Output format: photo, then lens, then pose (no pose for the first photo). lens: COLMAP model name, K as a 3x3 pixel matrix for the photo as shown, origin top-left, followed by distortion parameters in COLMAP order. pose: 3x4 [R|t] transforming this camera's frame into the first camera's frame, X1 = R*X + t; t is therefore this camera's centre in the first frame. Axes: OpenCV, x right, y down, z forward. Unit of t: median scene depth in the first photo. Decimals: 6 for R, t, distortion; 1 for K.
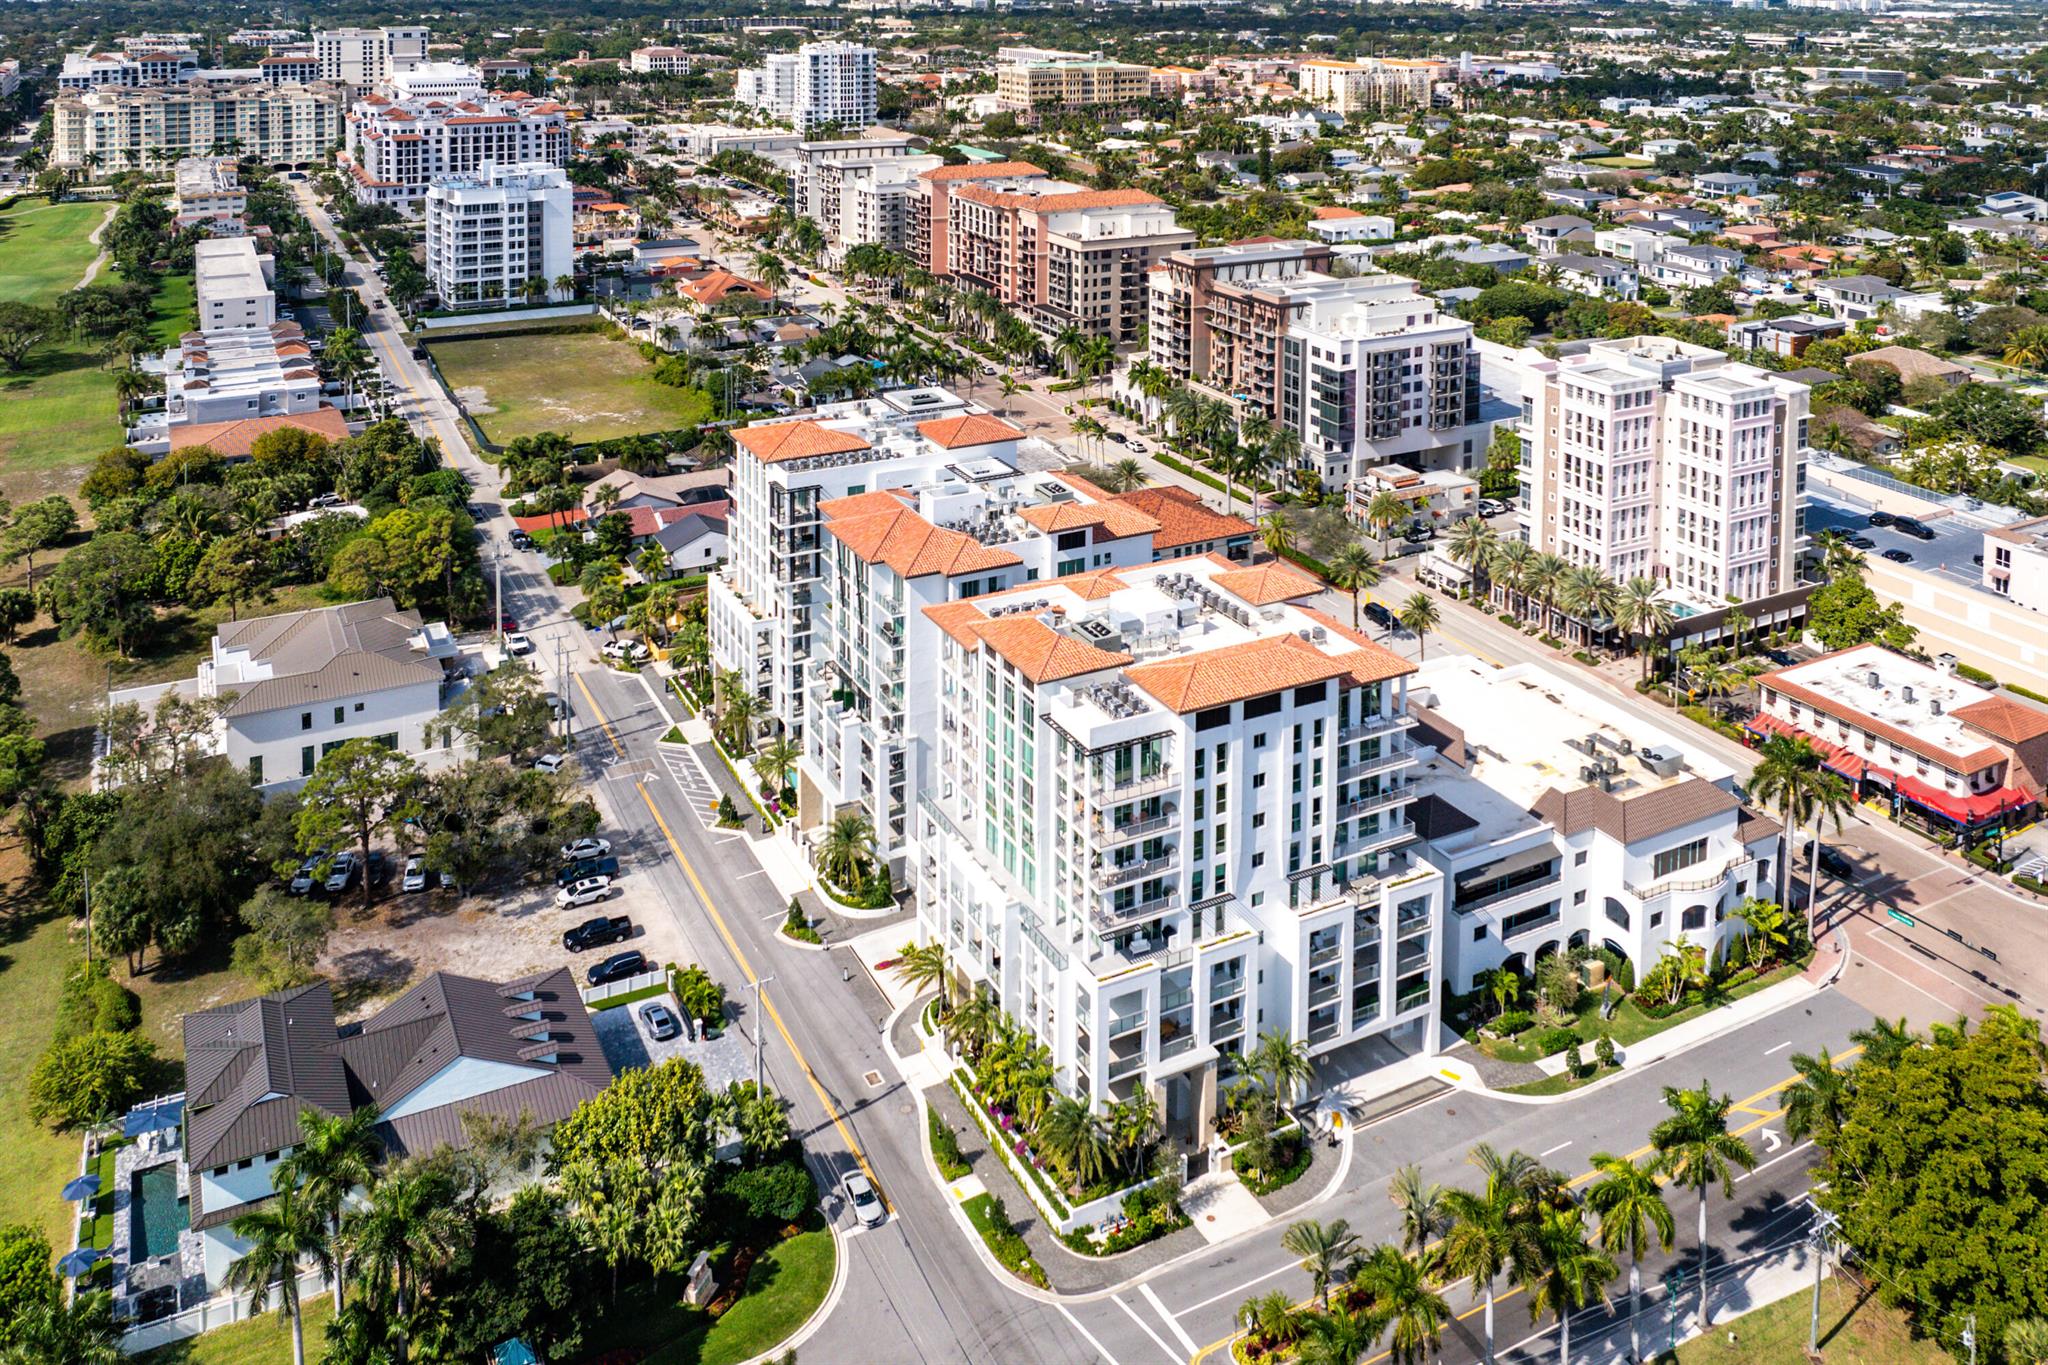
lens RADIAL K [[1530.5, 0, 1020.8], [0, 1530.5, 550.3], [0, 0, 1]] dist [-0.006728, -0.045742]
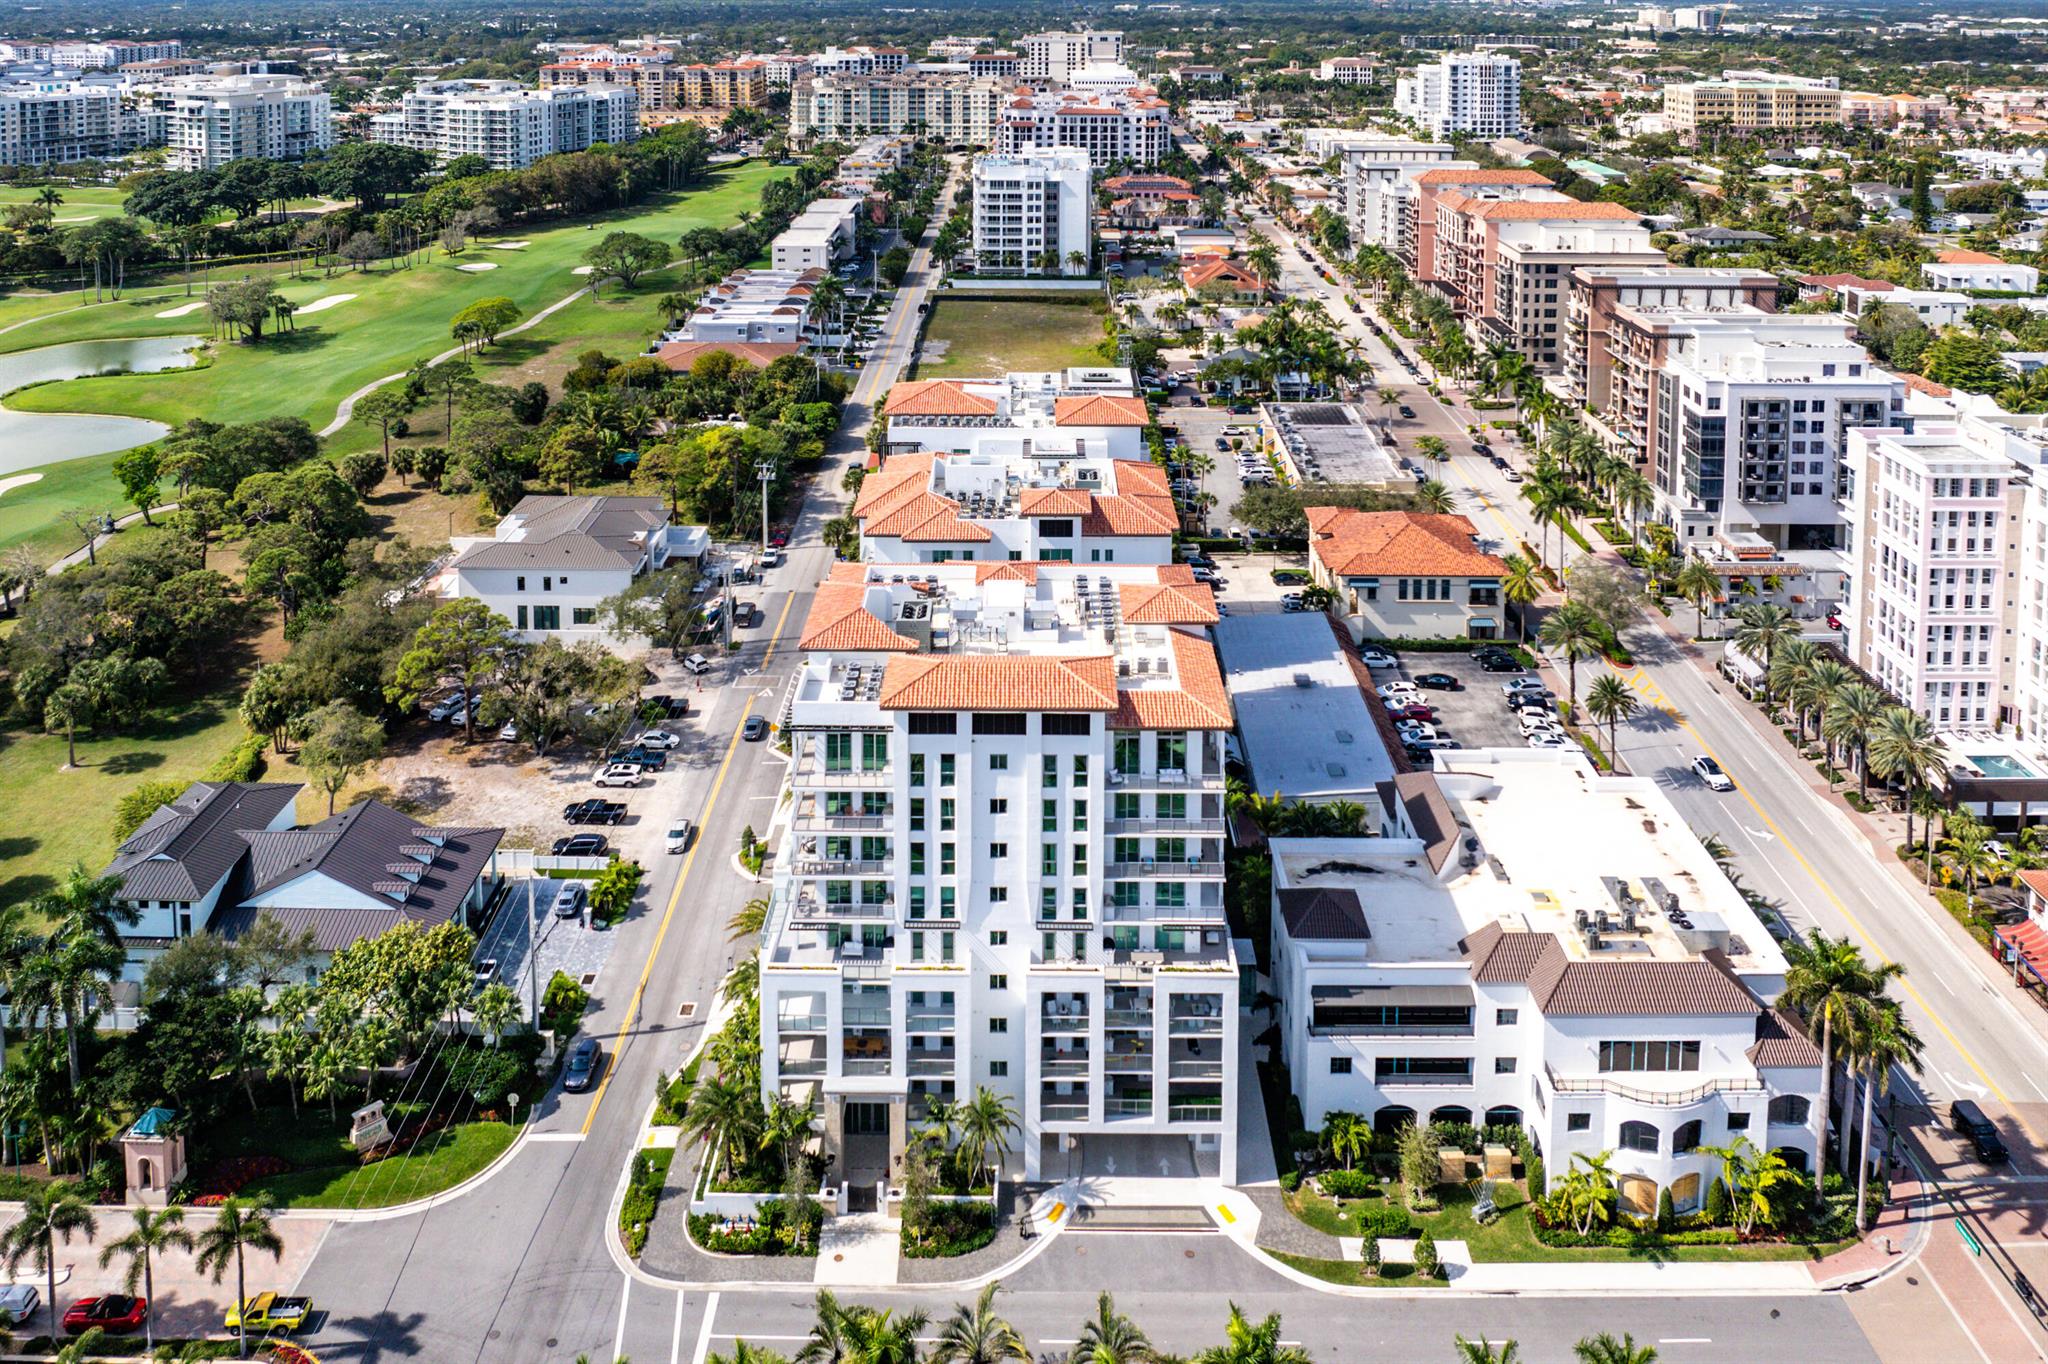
lens RADIAL K [[1458.1, 0, 976.0], [0, 1458.1, 500.6], [0, 0, 1]] dist [-0.023936, -0.010679]
pose [[0.885251, 0.151872, -0.439620, 0.207331], [-0.162308, 0.986641, 0.014011, -0.015053], [0.435875, 0.058950, 0.898074, 0.092187]]
